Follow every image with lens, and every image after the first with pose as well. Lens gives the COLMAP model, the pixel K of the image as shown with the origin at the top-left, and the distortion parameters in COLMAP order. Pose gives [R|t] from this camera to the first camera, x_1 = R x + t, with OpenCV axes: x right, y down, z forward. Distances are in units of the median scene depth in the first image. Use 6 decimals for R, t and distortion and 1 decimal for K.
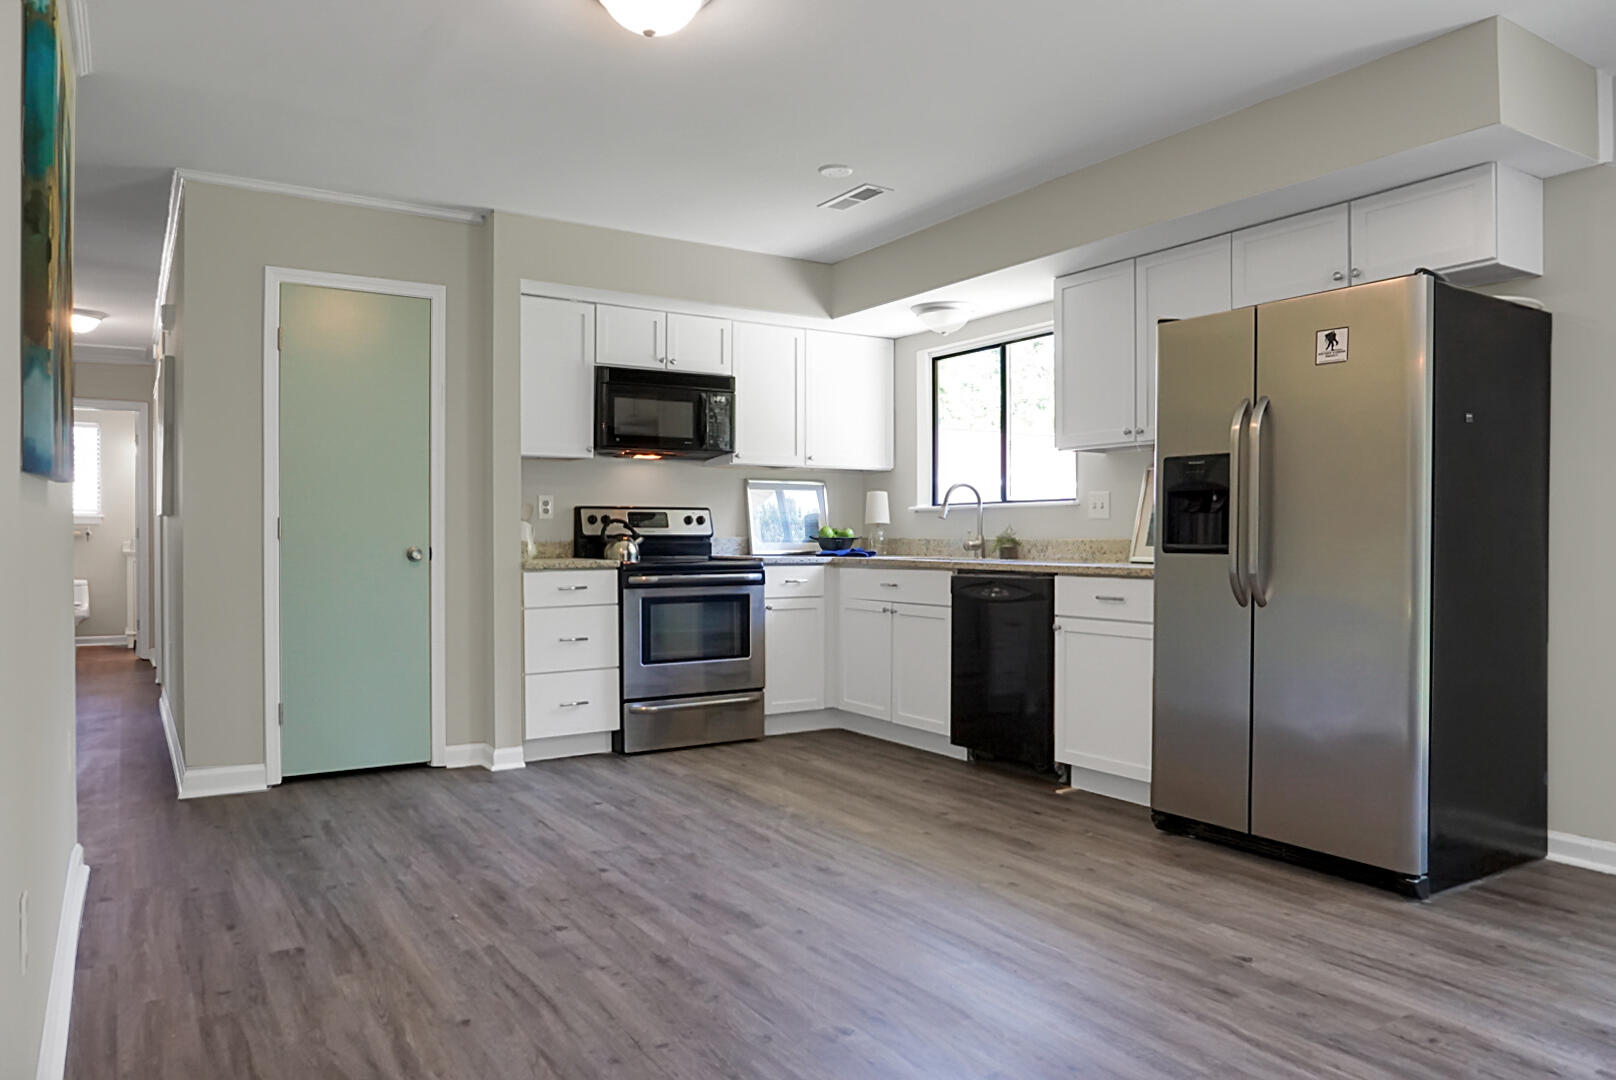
lens RADIAL K [[1090.2, 0, 808.0], [0, 1090.2, 540.0], [0, 0, 1]] dist [-0.047747, 0.035704]
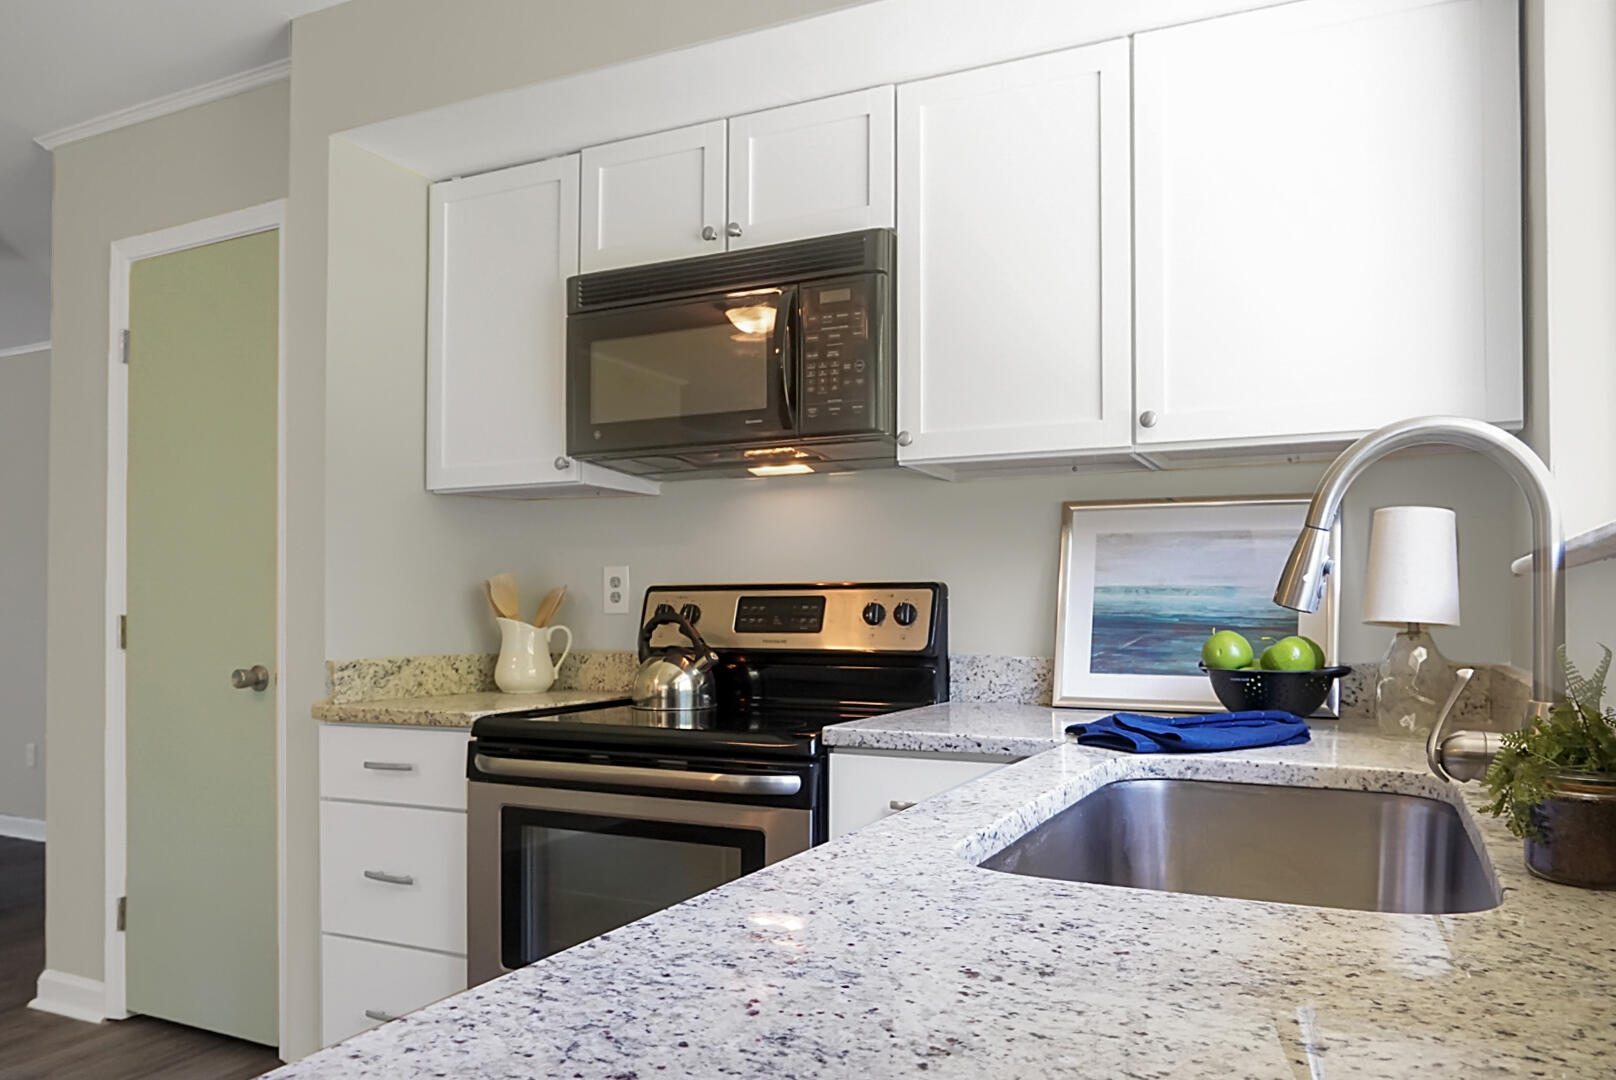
lens RADIAL K [[1169.2, 0, 808.3], [0, 1169.2, 609.6], [0, 0, 1]] dist [-0.051305, -0.000456]
pose [[0.521297, -0.003402, -0.853368, 0.315583], [-0.004886, 0.999964, -0.006971, -0.021247], [0.853361, 0.007804, 0.521262, 0.952474]]
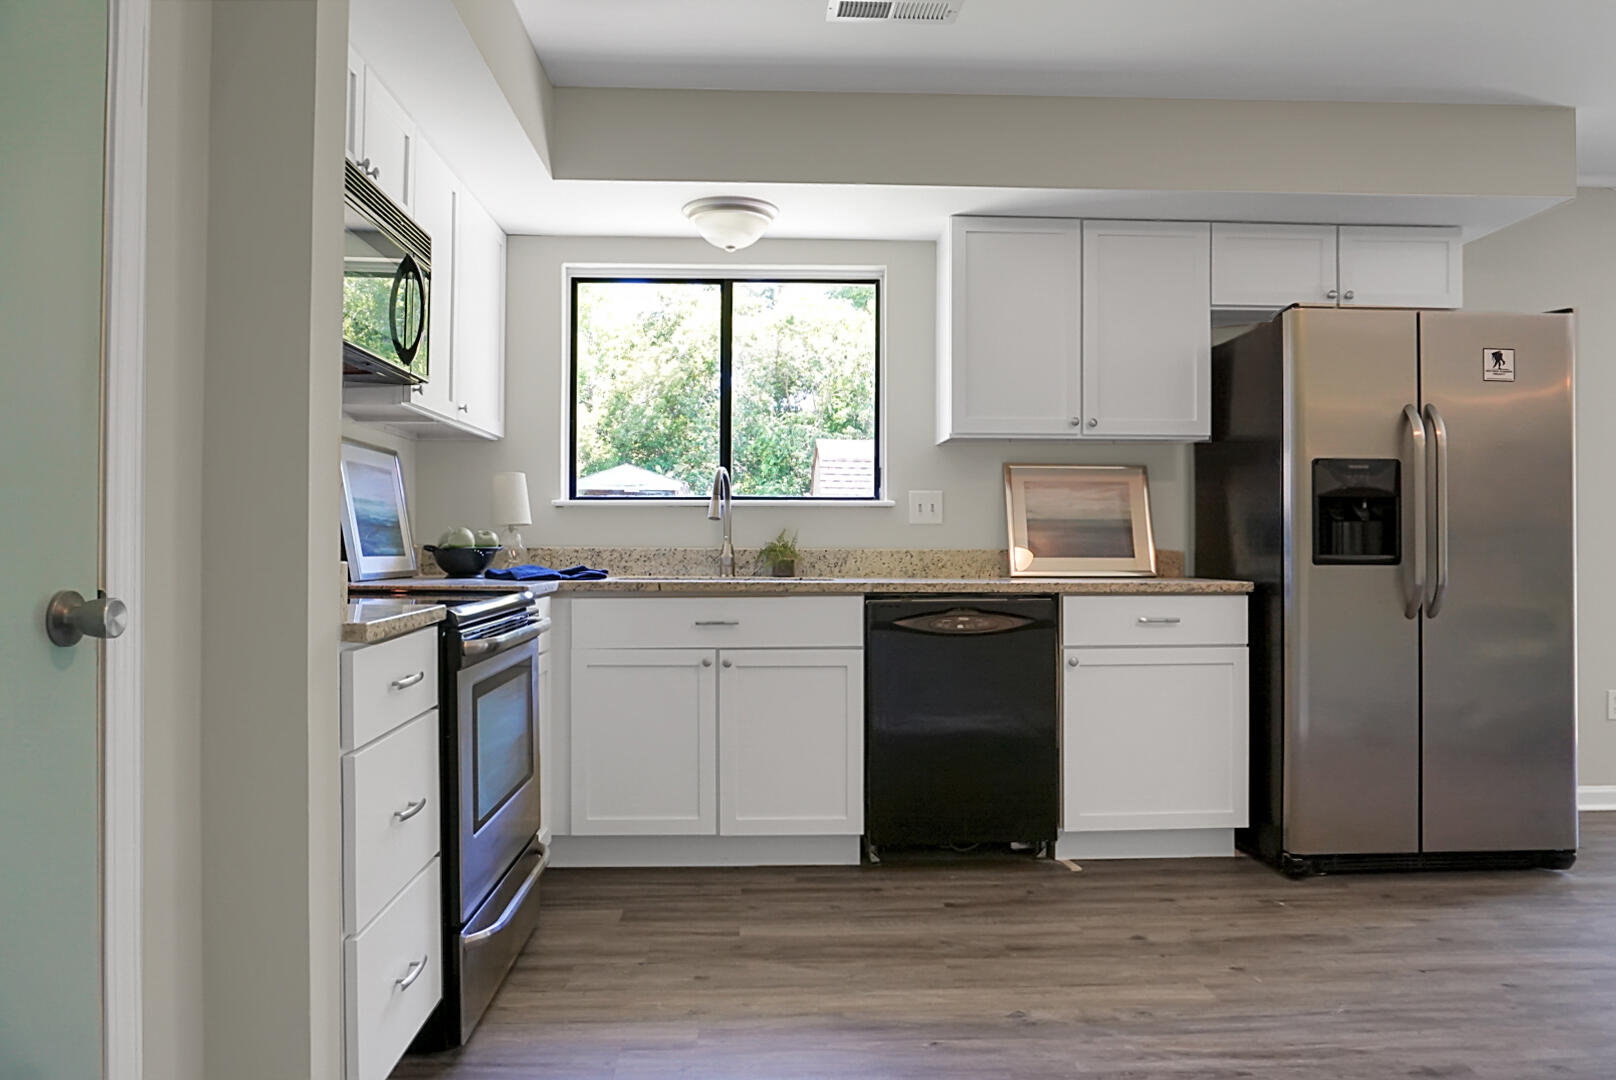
lens RADIAL K [[1090.2, 0, 808.0], [0, 1090.2, 540.0], [0, 0, 1]] dist [-0.047747, 0.035704]
pose [[0.502516, 0.001378, 0.864567, -0.504347], [0.003032, 0.999990, -0.003357, -0.005436], [-0.864563, 0.004309, 0.502507, 0.706257]]
